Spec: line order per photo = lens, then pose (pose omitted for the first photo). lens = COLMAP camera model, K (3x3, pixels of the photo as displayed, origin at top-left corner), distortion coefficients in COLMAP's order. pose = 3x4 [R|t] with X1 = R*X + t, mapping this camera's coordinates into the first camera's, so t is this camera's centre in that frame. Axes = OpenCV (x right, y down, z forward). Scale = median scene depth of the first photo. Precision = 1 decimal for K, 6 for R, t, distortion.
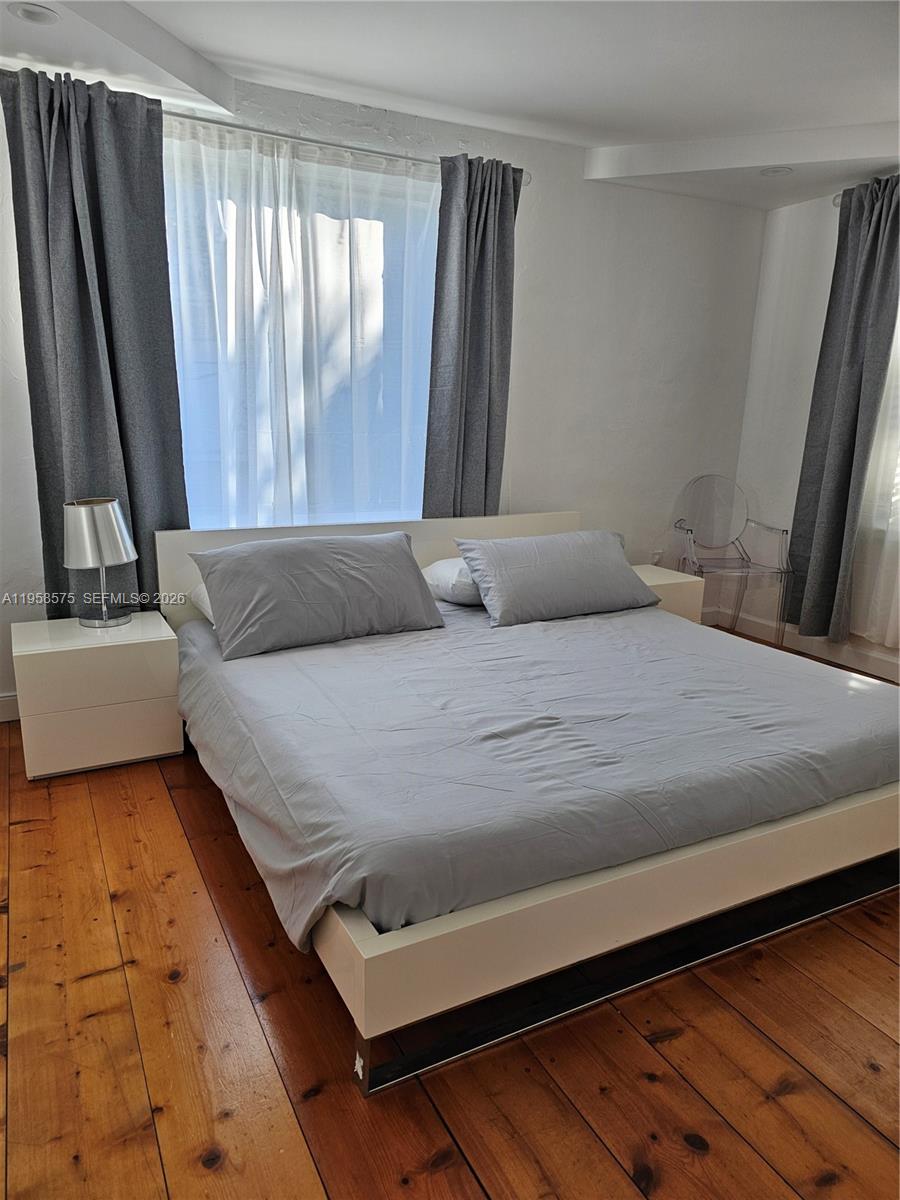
lens RADIAL K [[798.4, 0, 443.1], [0, 798.4, 601.4], [0, 0, 1]] dist [0.067267, -0.056503]
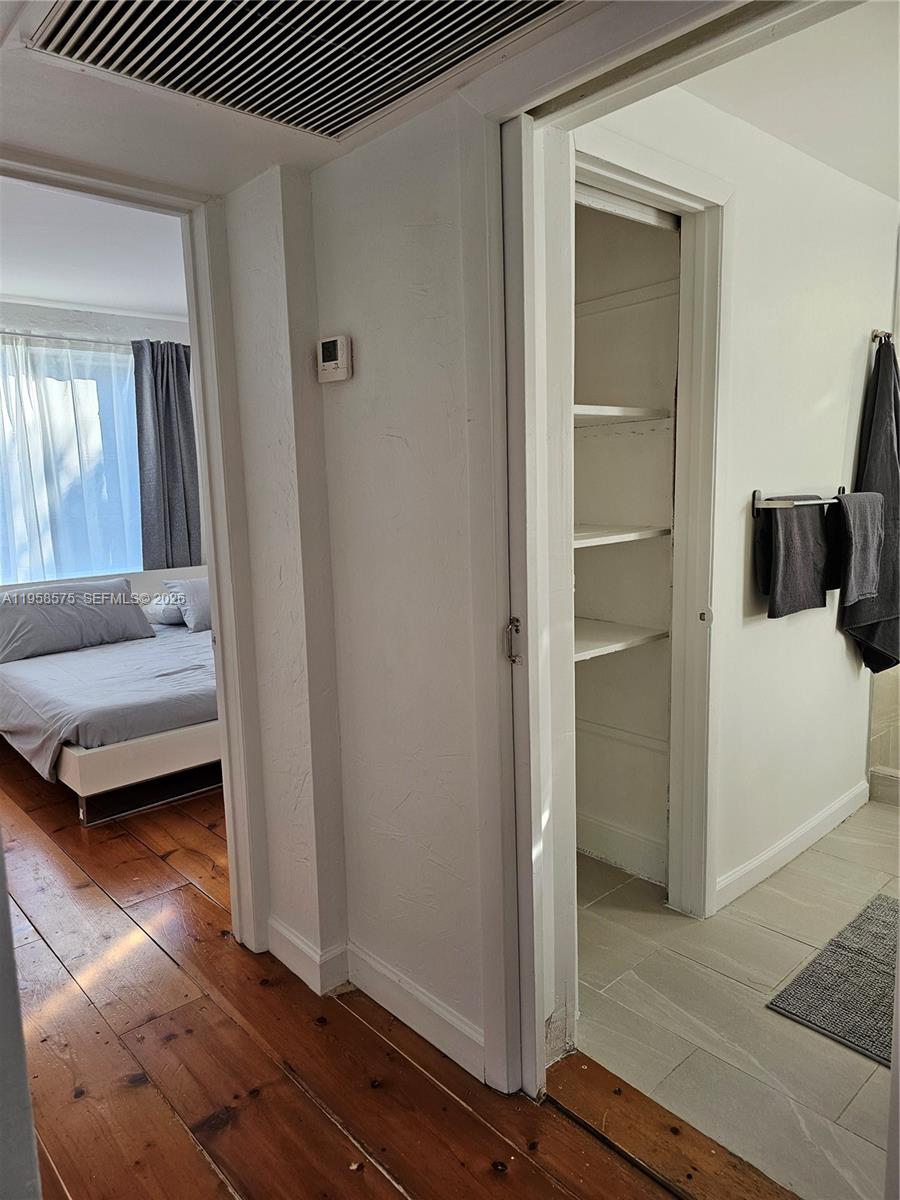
lens RADIAL K [[798.4, 0, 444.2], [0, 798.4, 604.3], [0, 0, 1]] dist [0.067267, -0.056503]
pose [[0.966597, -0.079174, 0.243767, 0.159266], [0.097304, 0.993244, -0.063236, 0.116640], [-0.237114, 0.084844, 0.967770, -0.616740]]
